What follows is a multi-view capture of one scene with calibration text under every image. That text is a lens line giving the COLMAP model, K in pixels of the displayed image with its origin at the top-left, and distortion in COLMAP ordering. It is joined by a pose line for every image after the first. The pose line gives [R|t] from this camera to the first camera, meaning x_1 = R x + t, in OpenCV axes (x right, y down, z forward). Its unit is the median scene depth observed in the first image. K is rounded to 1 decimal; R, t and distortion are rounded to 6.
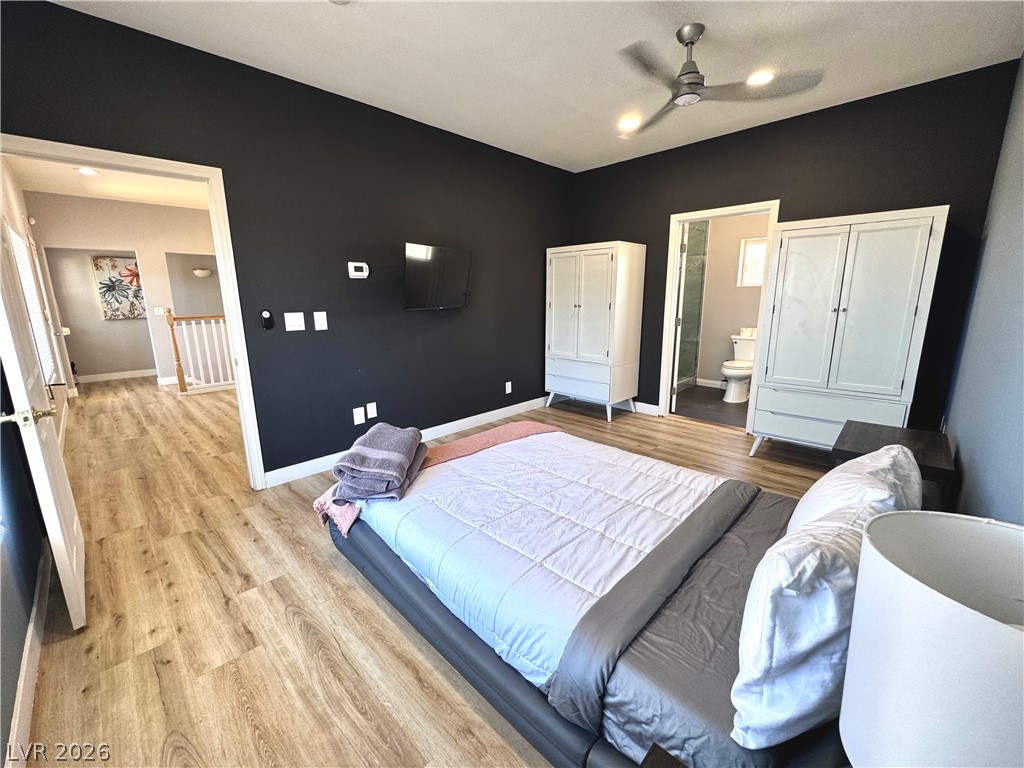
lens RADIAL K [[415.3, 0, 506.7], [0, 415.3, 388.6], [0, 0, 1]] dist [-0.002077, 0.000101]
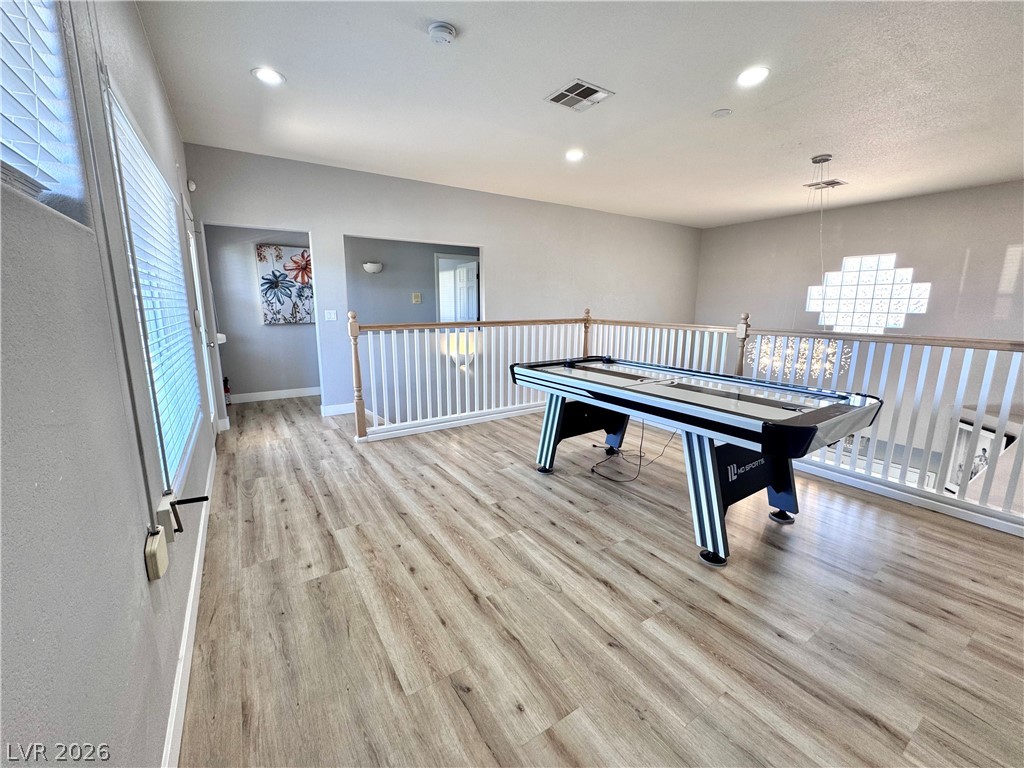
lens RADIAL K [[415.3, 0, 510.4], [0, 415.3, 388.5], [0, 0, 1]] dist [-0.002077, 0.000101]
pose [[0.977493, 0.056026, -0.203394, -0.379921], [-0.059938, 0.998116, -0.013117, -0.068575], [0.202276, 0.025012, 0.979009, 0.358747]]
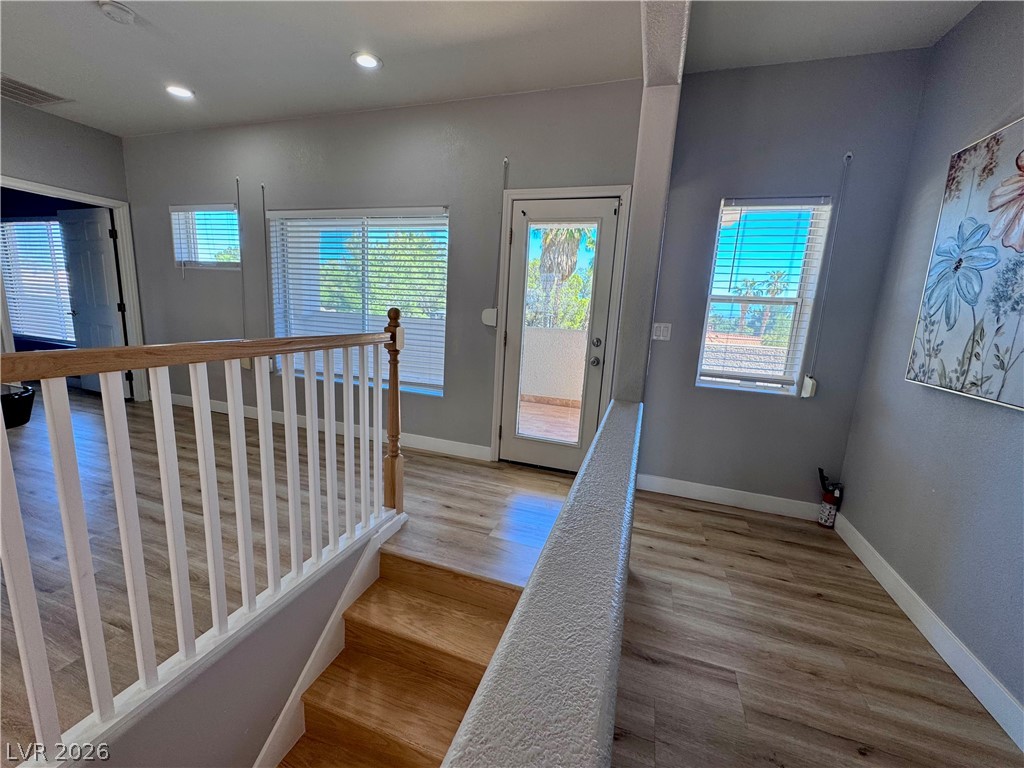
lens RADIAL K [[415.3, 0, 511.0], [0, 415.3, 382.0], [0, 0, 1]] dist [-0.002077, 0.000101]
pose [[-0.901719, 0.044721, -0.430003, -0.658075], [-0.131301, 0.919324, 0.370950, -0.258795], [0.411901, 0.390953, -0.823100, 1.232418]]
